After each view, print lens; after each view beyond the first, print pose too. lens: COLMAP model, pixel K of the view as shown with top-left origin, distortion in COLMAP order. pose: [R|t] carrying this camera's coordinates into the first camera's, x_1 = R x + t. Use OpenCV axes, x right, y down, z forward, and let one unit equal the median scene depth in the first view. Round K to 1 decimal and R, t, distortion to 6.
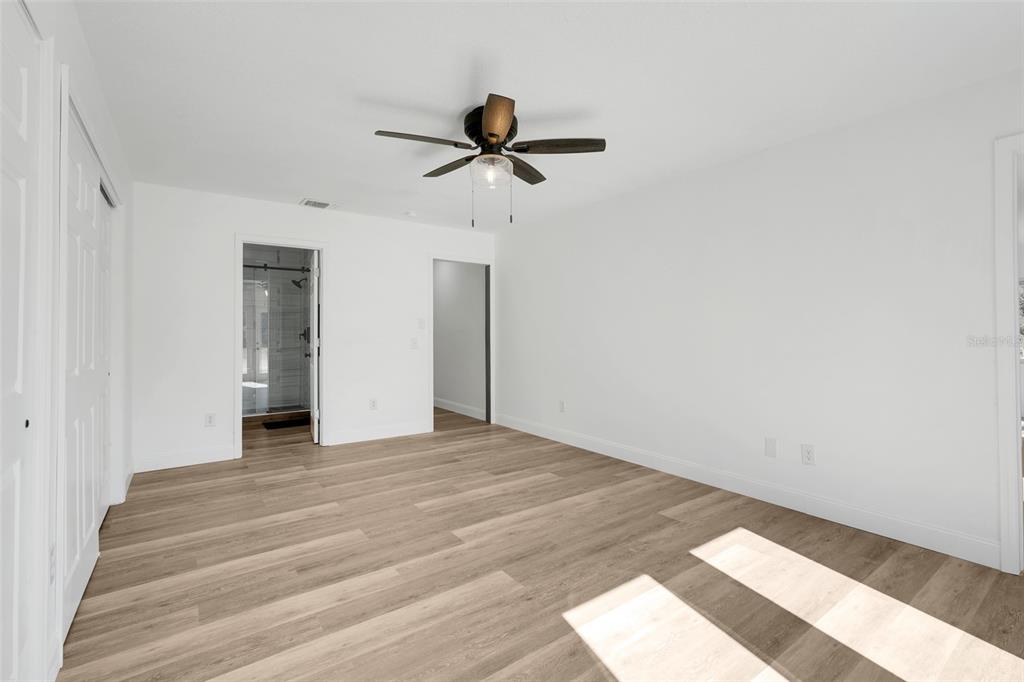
lens RADIAL K [[453.1, 0, 508.5], [0, 453.1, 336.3], [0, 0, 1]] dist [0.000416, 0.000825]
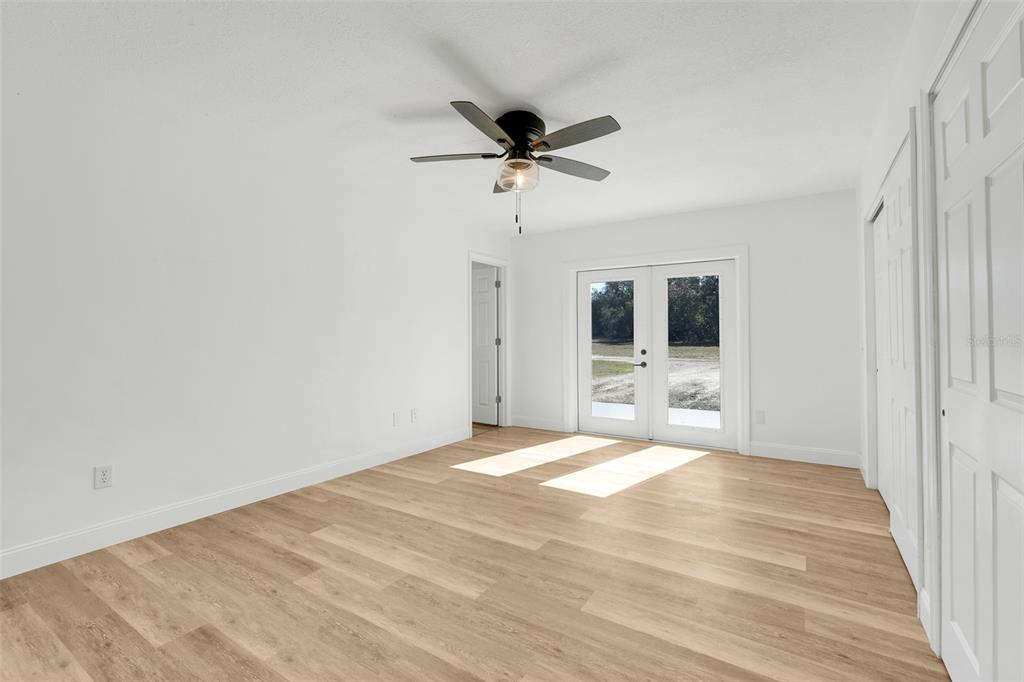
lens RADIAL K [[453.1, 0, 508.5], [0, 453.1, 336.3], [0, 0, 1]] dist [0.000416, 0.000825]
pose [[-0.360649, 0.003078, 0.932696, -0.884017], [0.001755, 0.999995, -0.002621, -0.003919], [-0.932700, 0.000691, -0.360653, 1.260046]]
